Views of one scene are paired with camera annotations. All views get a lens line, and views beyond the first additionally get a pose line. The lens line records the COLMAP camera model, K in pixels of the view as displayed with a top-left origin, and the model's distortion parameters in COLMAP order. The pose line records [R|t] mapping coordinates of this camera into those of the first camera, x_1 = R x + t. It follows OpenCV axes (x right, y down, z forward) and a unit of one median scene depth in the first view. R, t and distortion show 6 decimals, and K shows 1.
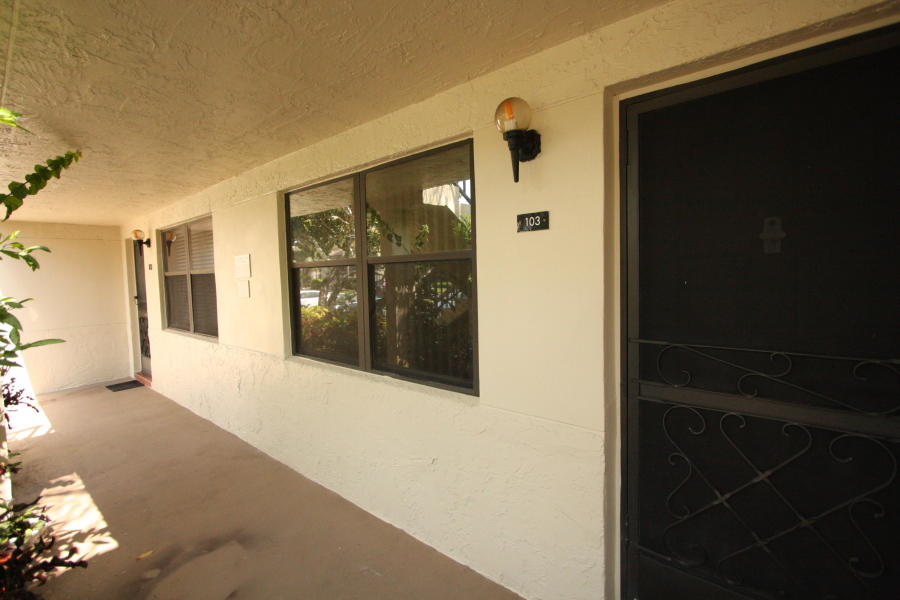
lens RADIAL K [[417.0, 0, 444.9], [0, 417.0, 299.3], [0, 0, 1]] dist [-0.011650, 0.001678]
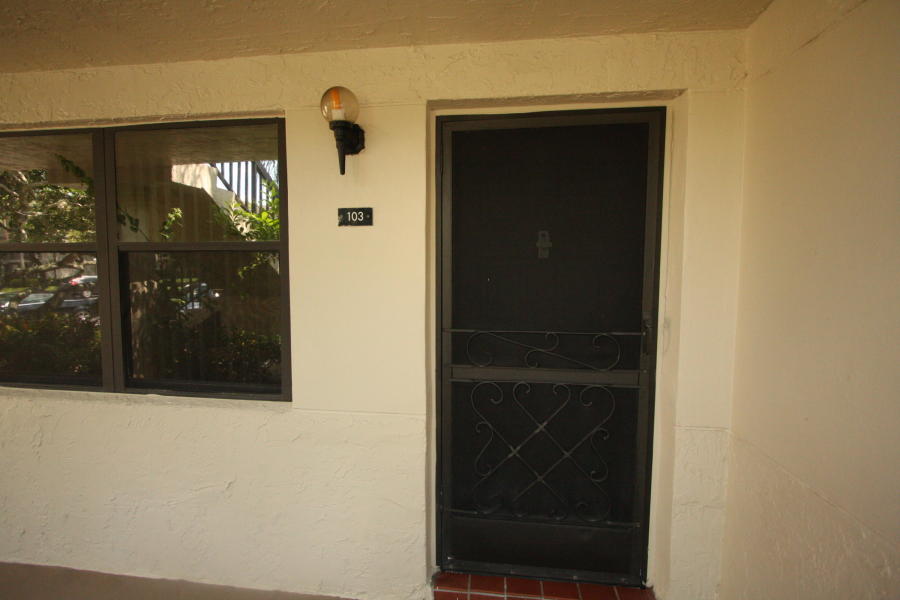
lens RADIAL K [[417.0, 0, 445.1], [0, 417.0, 299.2], [0, 0, 1]] dist [-0.011650, 0.001678]
pose [[0.828509, -0.011329, 0.559861, -0.176497], [0.010041, 0.999935, 0.005373, 0.008006], [-0.559886, 0.001170, 0.828569, 0.056973]]
